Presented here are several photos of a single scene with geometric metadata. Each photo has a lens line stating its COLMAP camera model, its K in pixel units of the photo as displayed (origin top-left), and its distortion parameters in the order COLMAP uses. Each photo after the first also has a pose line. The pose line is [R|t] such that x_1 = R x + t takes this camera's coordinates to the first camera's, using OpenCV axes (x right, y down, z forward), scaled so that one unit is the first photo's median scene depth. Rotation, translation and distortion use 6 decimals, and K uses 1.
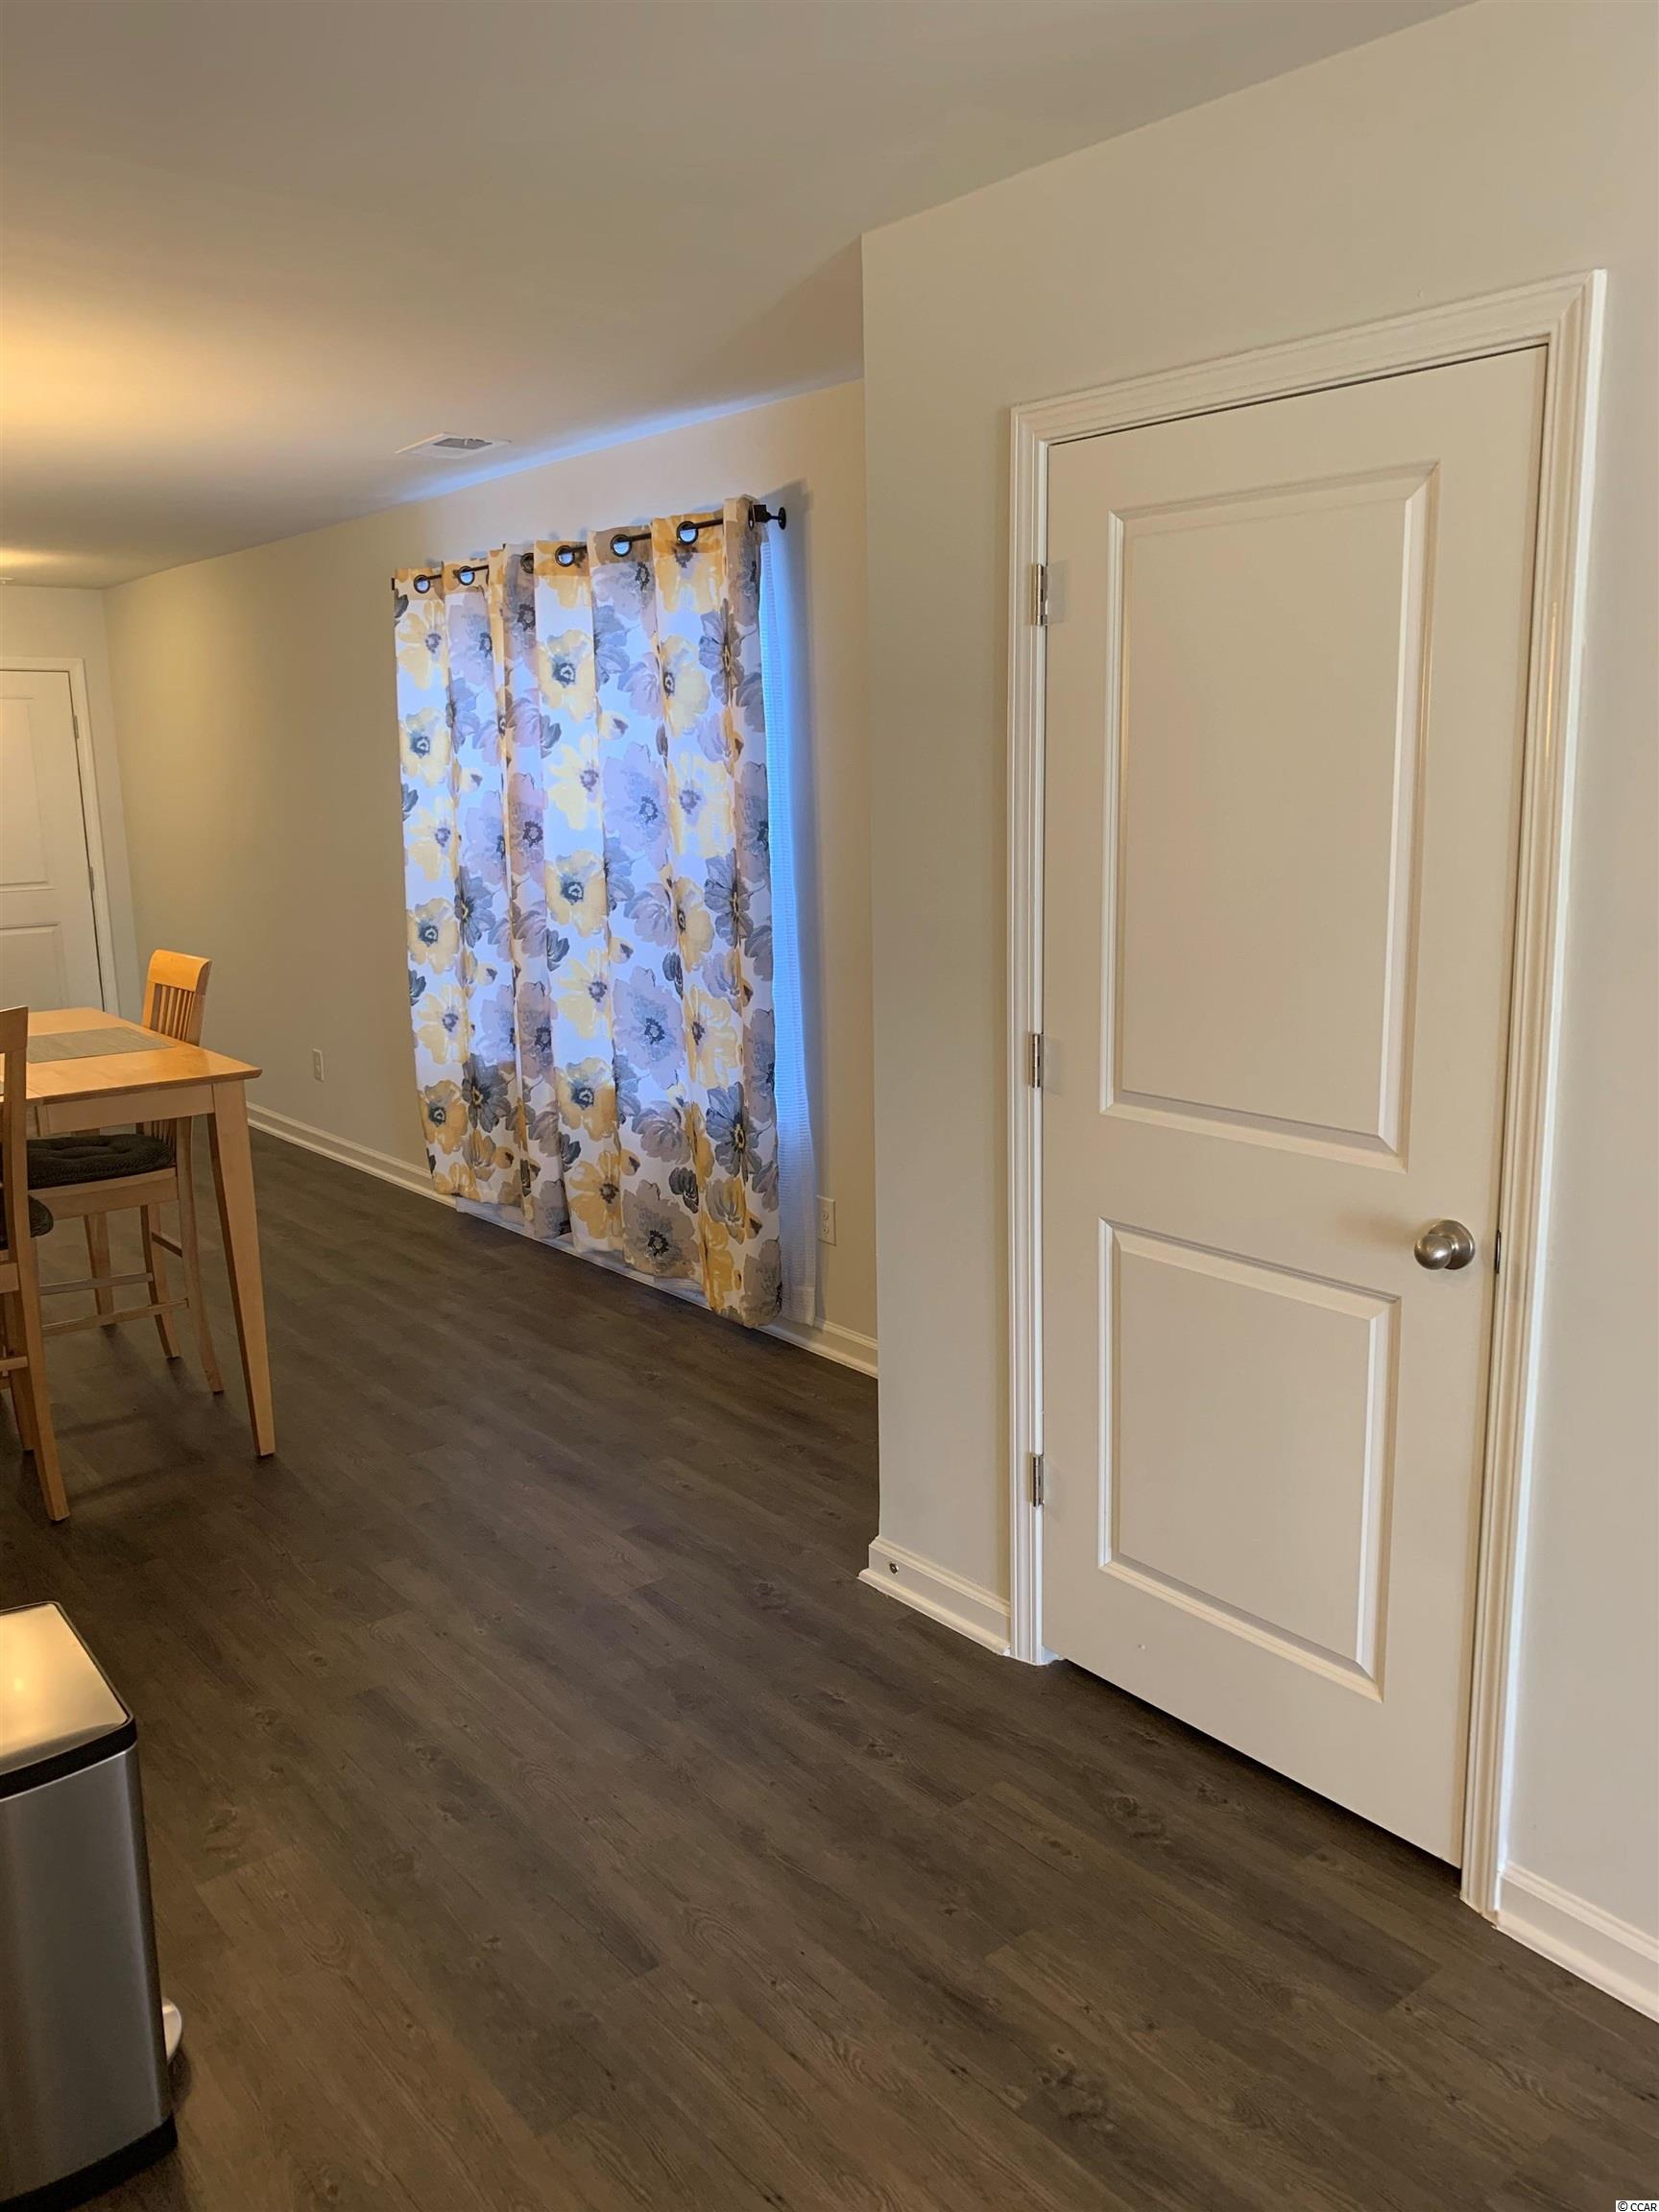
lens RADIAL K [[1744.9, 0, 829.5], [0, 1744.9, 1106.0], [0, 0, 1]] dist [0.008207, 0.011206]
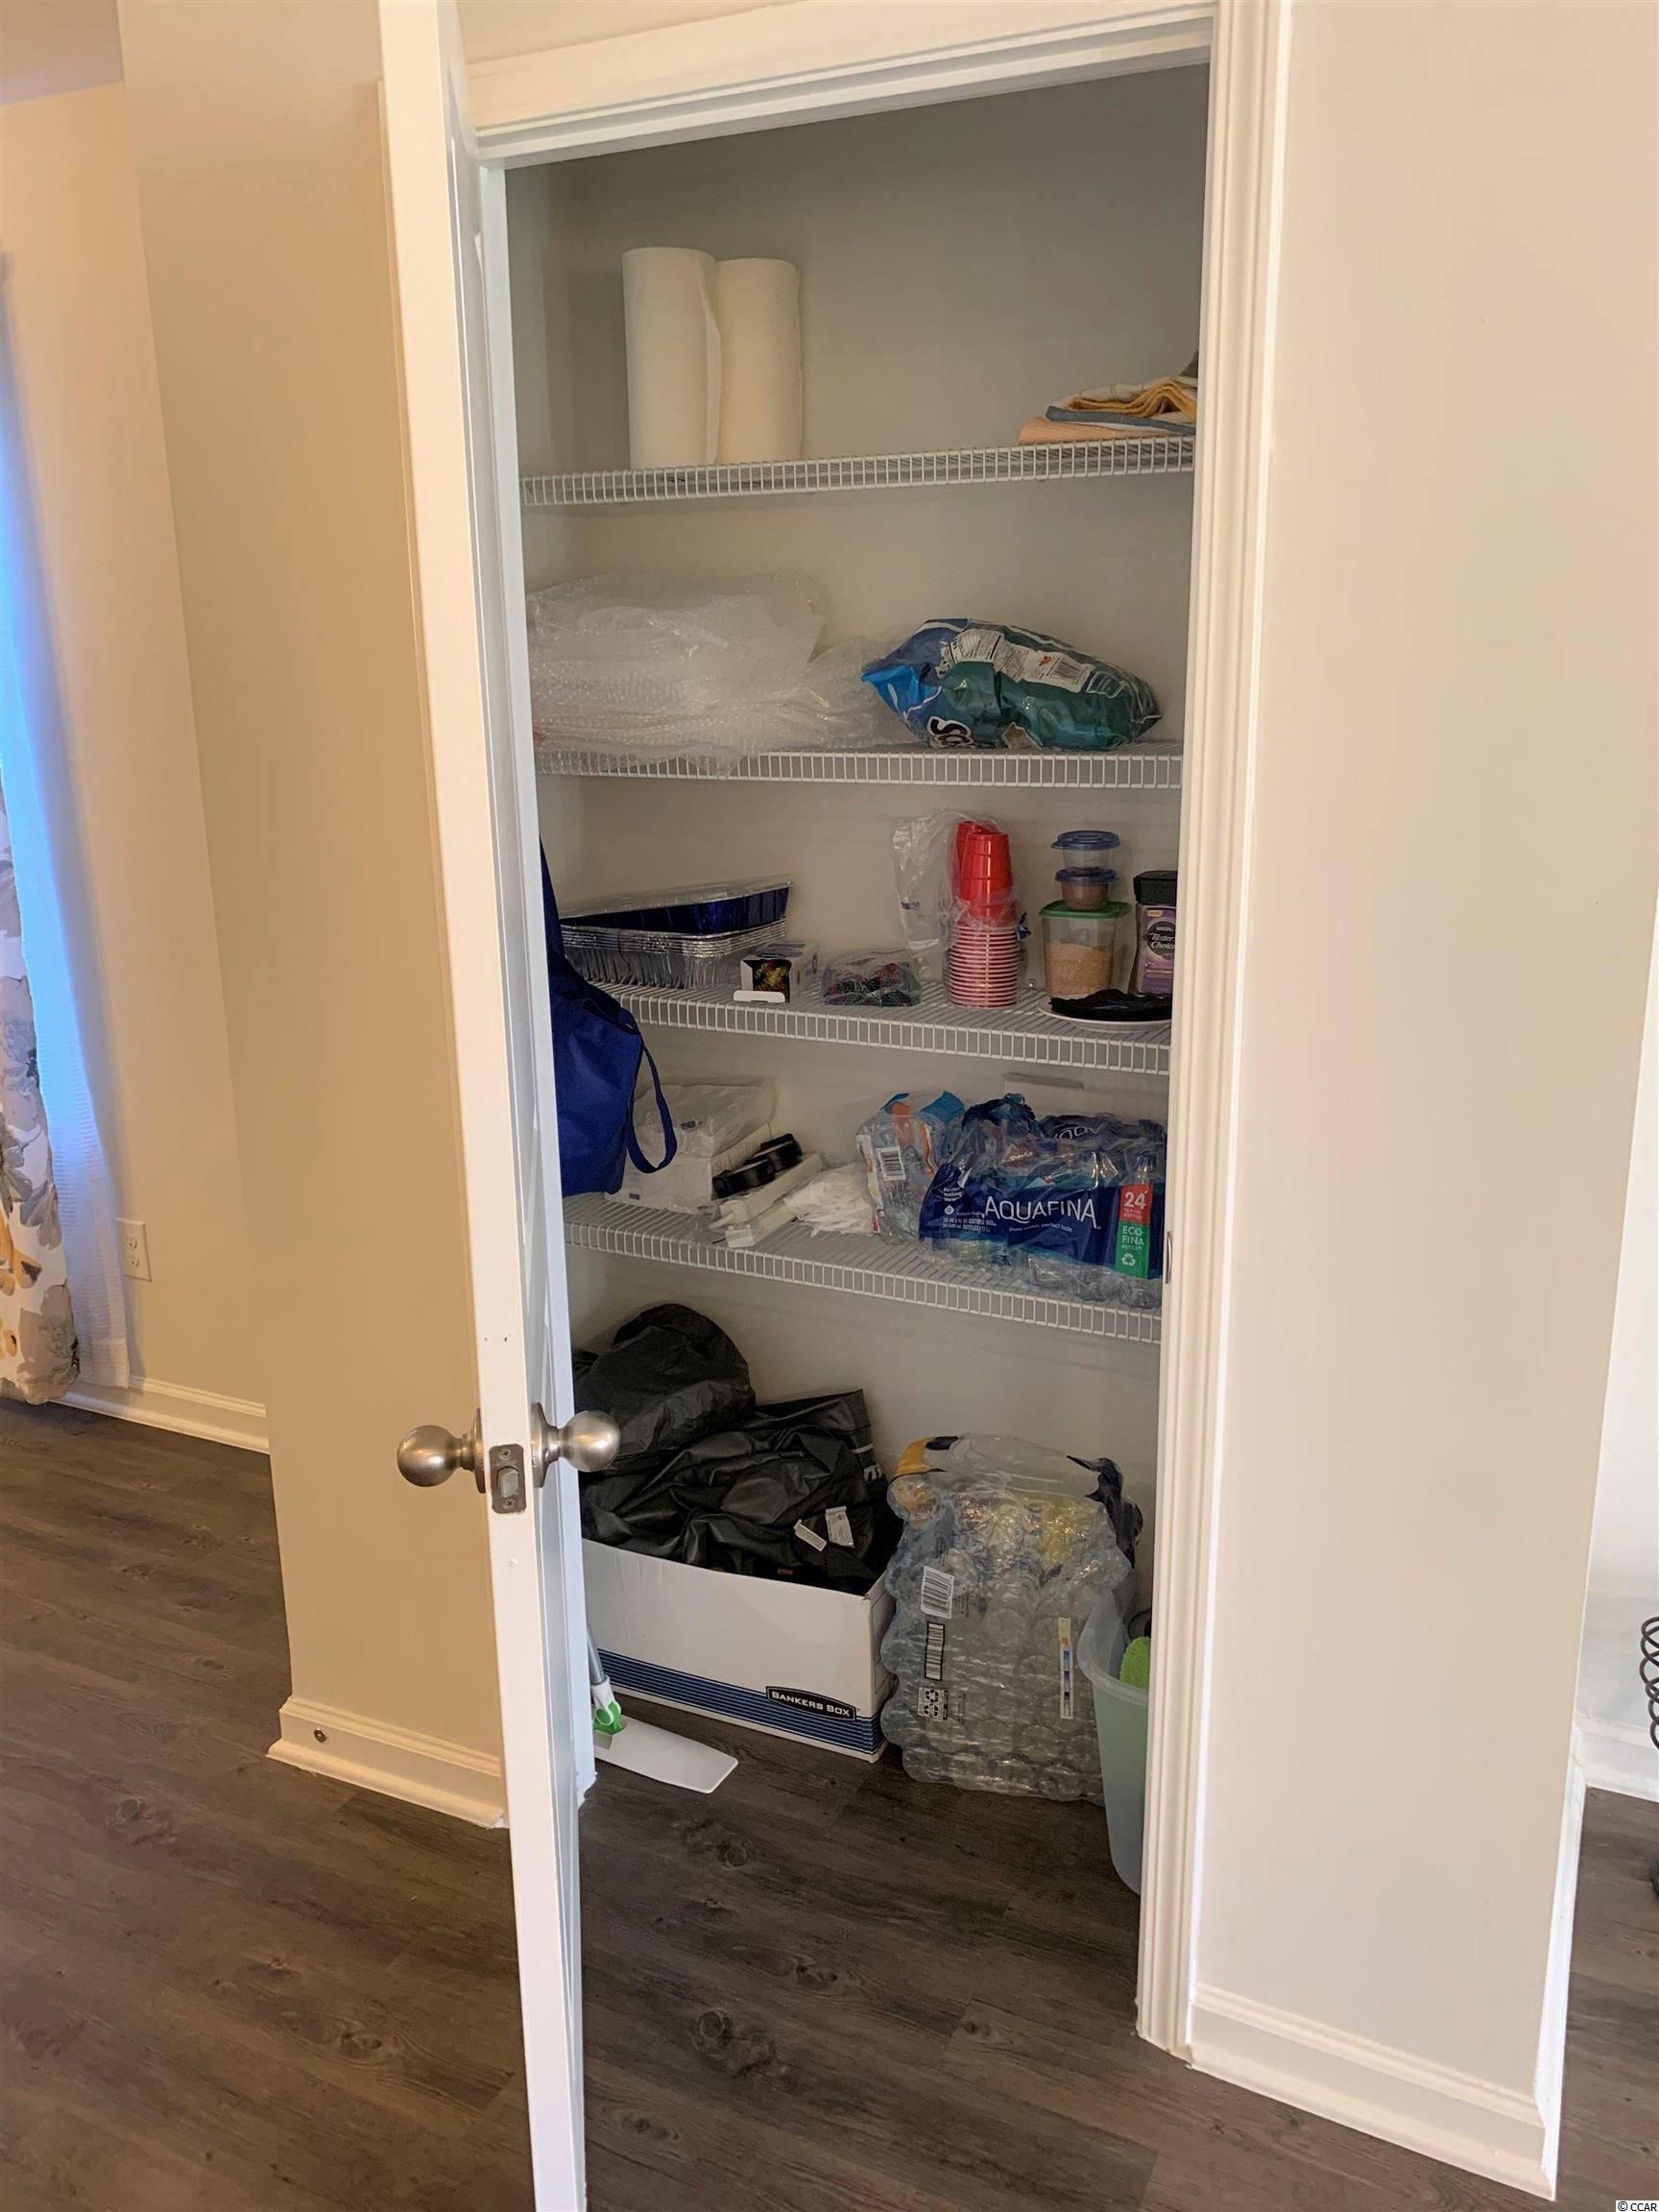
lens RADIAL K [[1744.9, 0, 829.5], [0, 1744.9, 1106.0], [0, 0, 1]] dist [0.008207, 0.011206]
pose [[0.906136, -0.107615, 0.409068, -0.034433], [0.083636, 0.993585, 0.076121, -0.030491], [-0.414636, -0.034763, 0.909323, 0.210379]]
